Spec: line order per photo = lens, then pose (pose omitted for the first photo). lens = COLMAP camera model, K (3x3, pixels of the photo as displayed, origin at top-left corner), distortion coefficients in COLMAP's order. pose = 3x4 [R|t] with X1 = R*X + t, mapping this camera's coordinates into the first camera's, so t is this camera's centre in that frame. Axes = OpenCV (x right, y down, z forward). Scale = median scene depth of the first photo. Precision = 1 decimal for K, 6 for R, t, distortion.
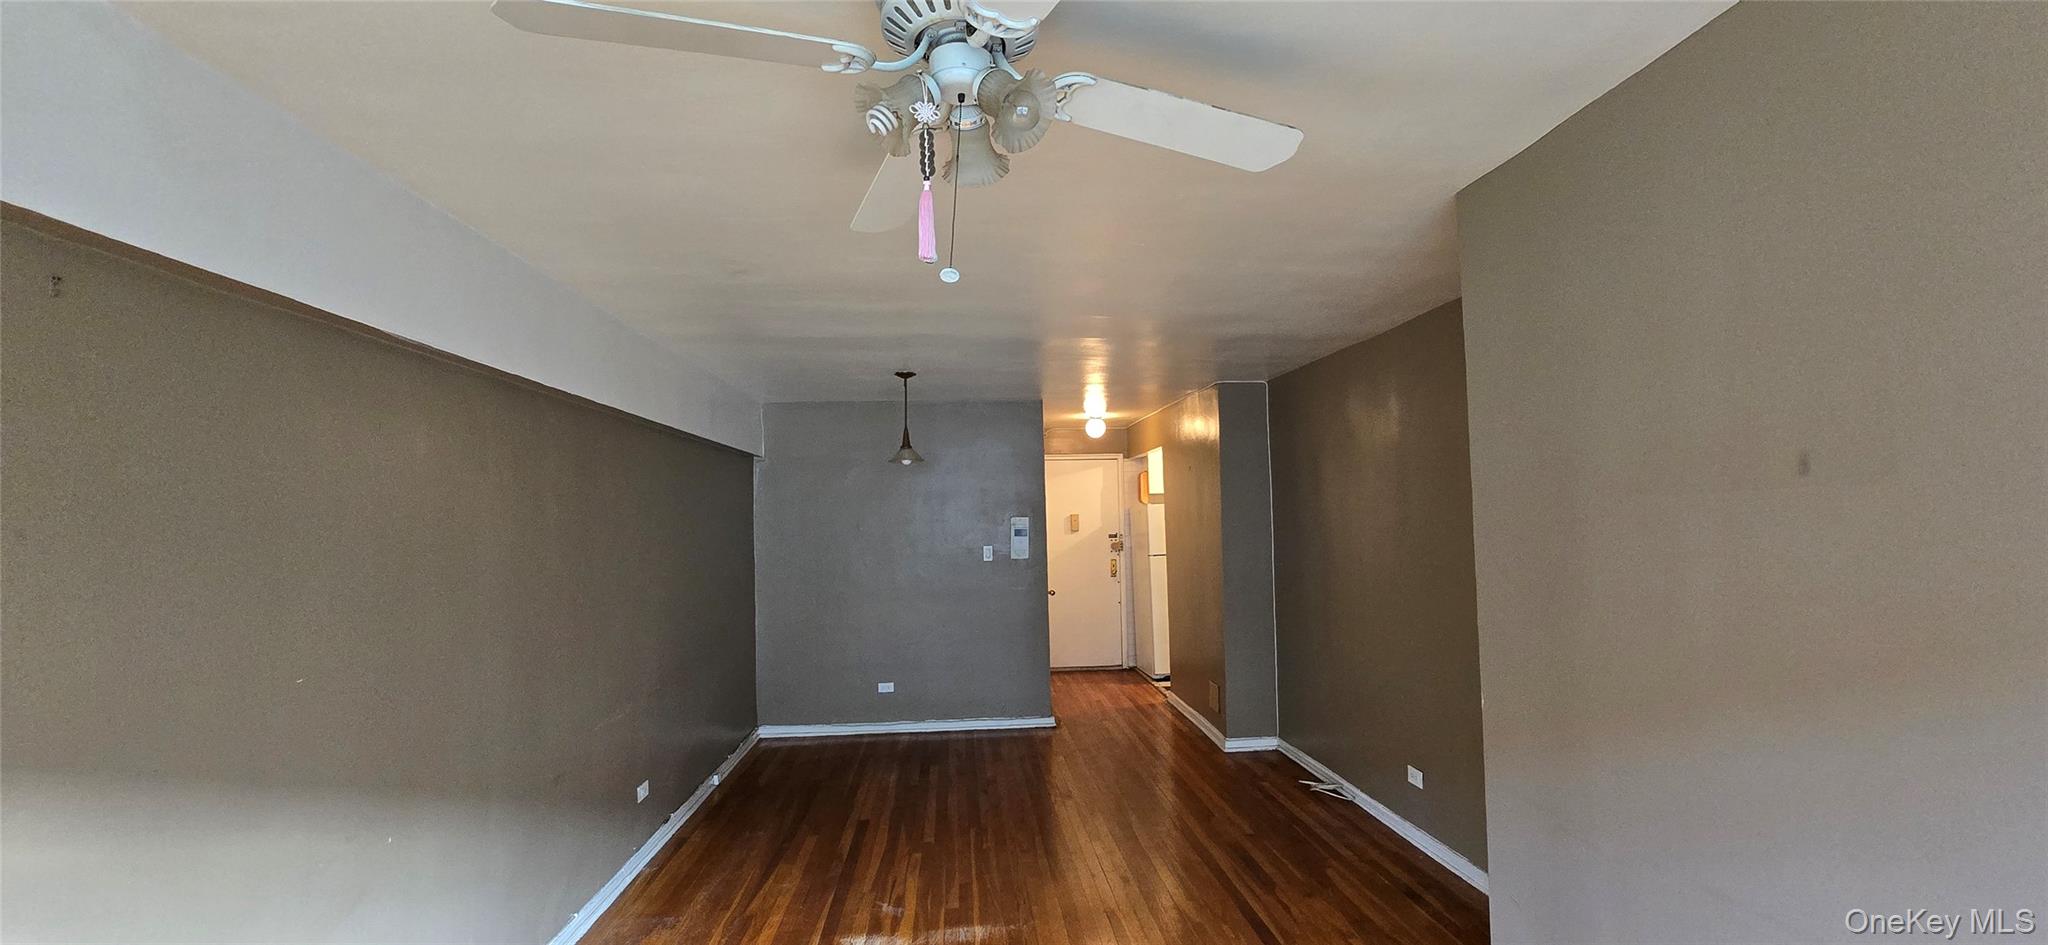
lens RADIAL K [[835.6, 0, 1032.4], [0, 835.6, 480.4], [0, 0, 1]] dist [-0.005769, 0.001313]
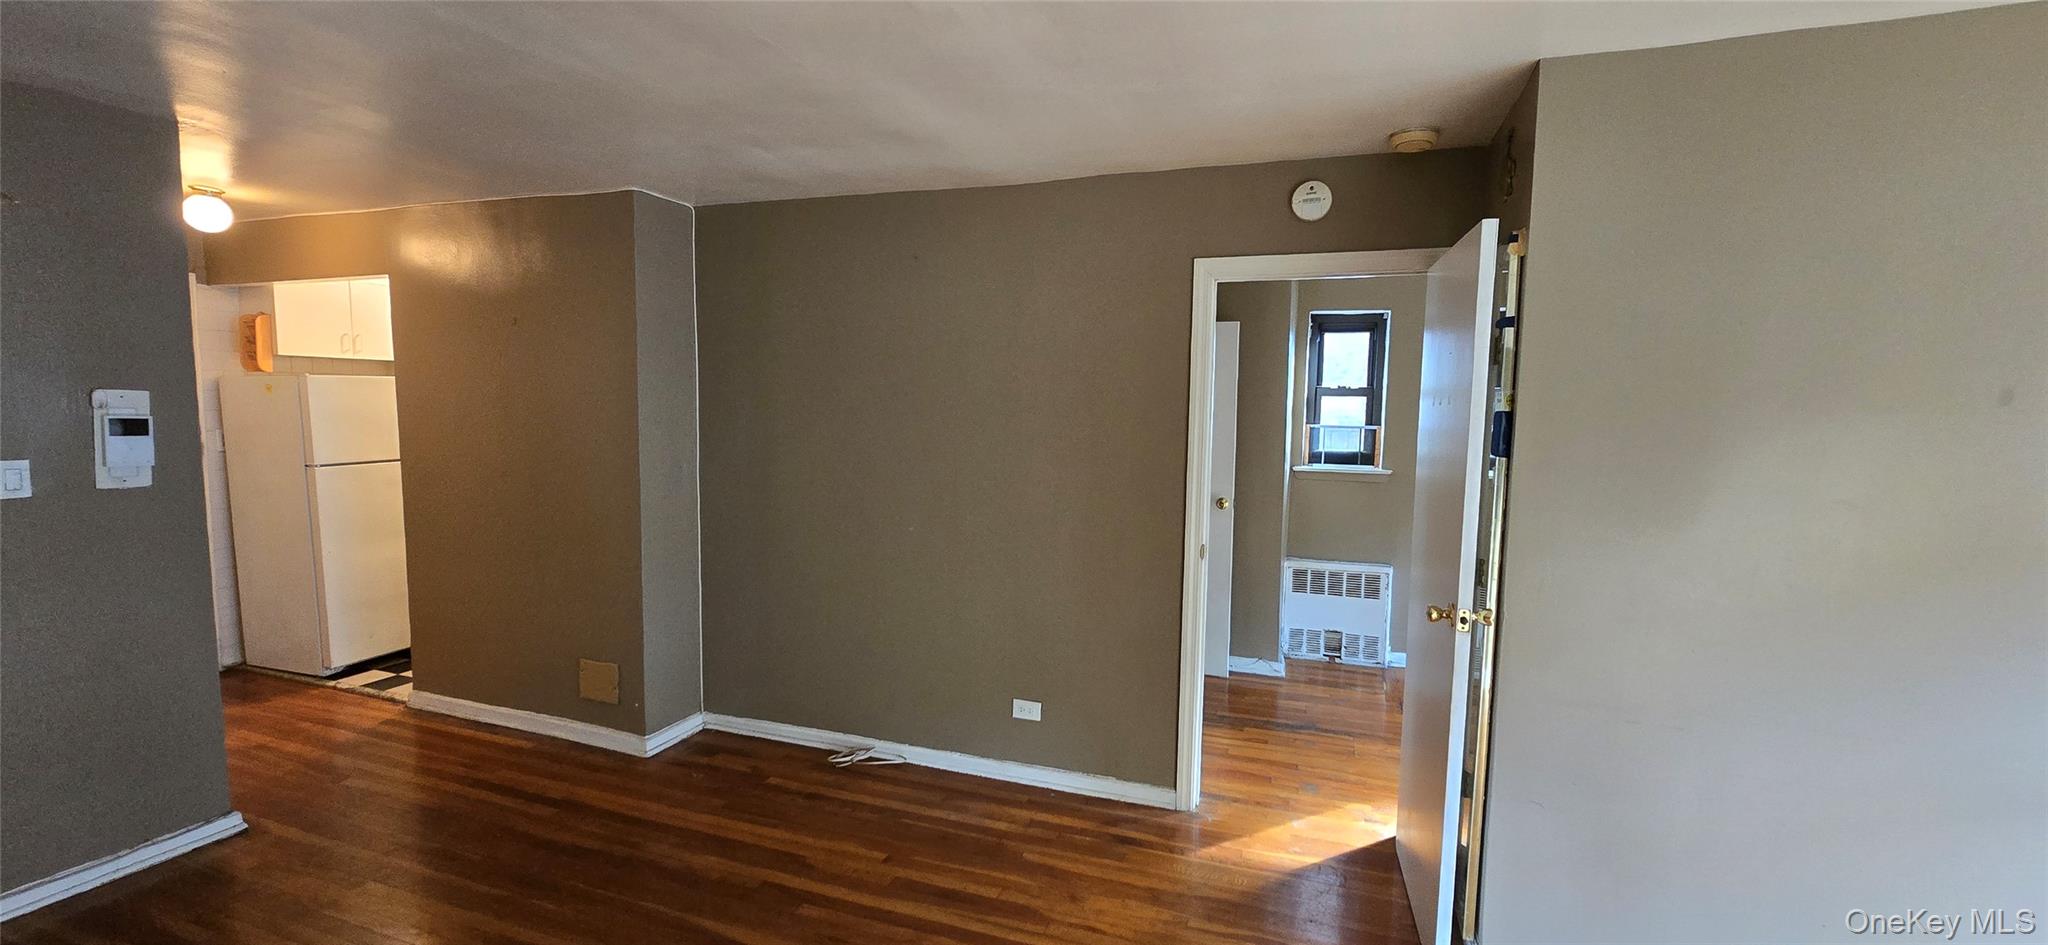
lens RADIAL K [[835.6, 0, 1031.6], [0, 835.6, 472.8], [0, 0, 1]] dist [-0.005769, 0.001313]
pose [[0.423215, -0.047083, 0.904805, -0.208227], [-0.065961, 0.994398, 0.082598, 0.020749], [-0.903625, -0.094639, 0.417738, 0.413788]]
